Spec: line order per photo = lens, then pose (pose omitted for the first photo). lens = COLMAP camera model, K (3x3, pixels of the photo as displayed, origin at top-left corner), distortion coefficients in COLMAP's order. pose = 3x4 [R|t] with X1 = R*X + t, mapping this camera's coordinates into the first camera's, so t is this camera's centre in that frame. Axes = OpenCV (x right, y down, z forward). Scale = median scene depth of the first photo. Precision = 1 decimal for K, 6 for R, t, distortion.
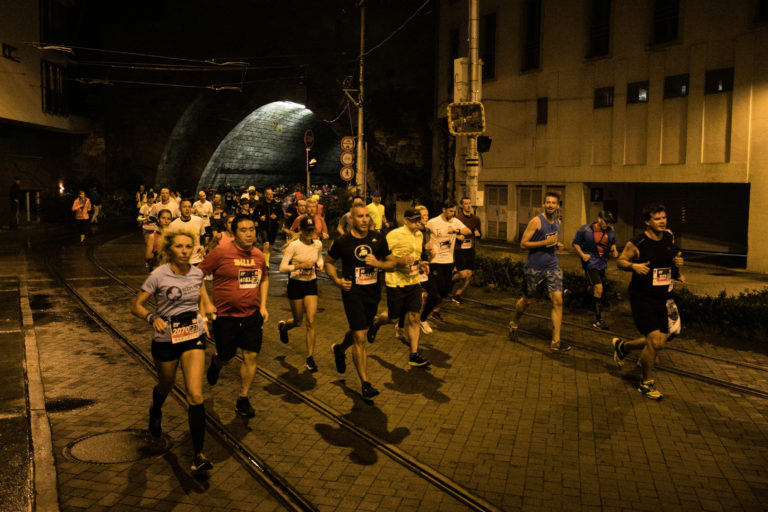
lens RADIAL K [[784.3, 0, 368.5], [0, 784.3, 243.3], [0, 0, 1]] dist [-0.009085, 0.000000]
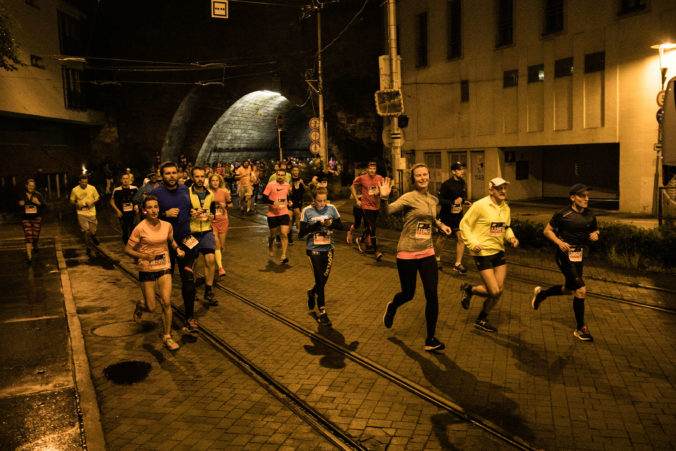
lens RADIAL K [[680.1, 0, 338.8], [0, 680.1, 227.0], [0, 0, 1]] dist [-0.005067, 0.000000]
pose [[0.998955, -0.040696, -0.020826, 0.036831], [0.041271, 0.998756, 0.027994, 0.007790], [0.019661, -0.028825, 0.999391, -0.086162]]
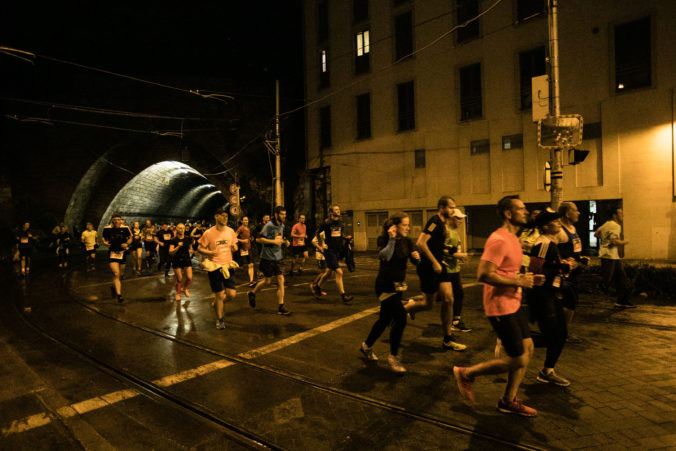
lens RADIAL K [[385.5, 0, 337.0], [0, 385.5, 226.1], [0, 0, 1]] dist [-0.051754, 0.001864]
pose [[0.897606, -0.041994, 0.438795, -0.232229], [0.071473, 0.996144, -0.050872, -0.020934], [-0.434966, 0.077025, 0.897146, 0.455098]]
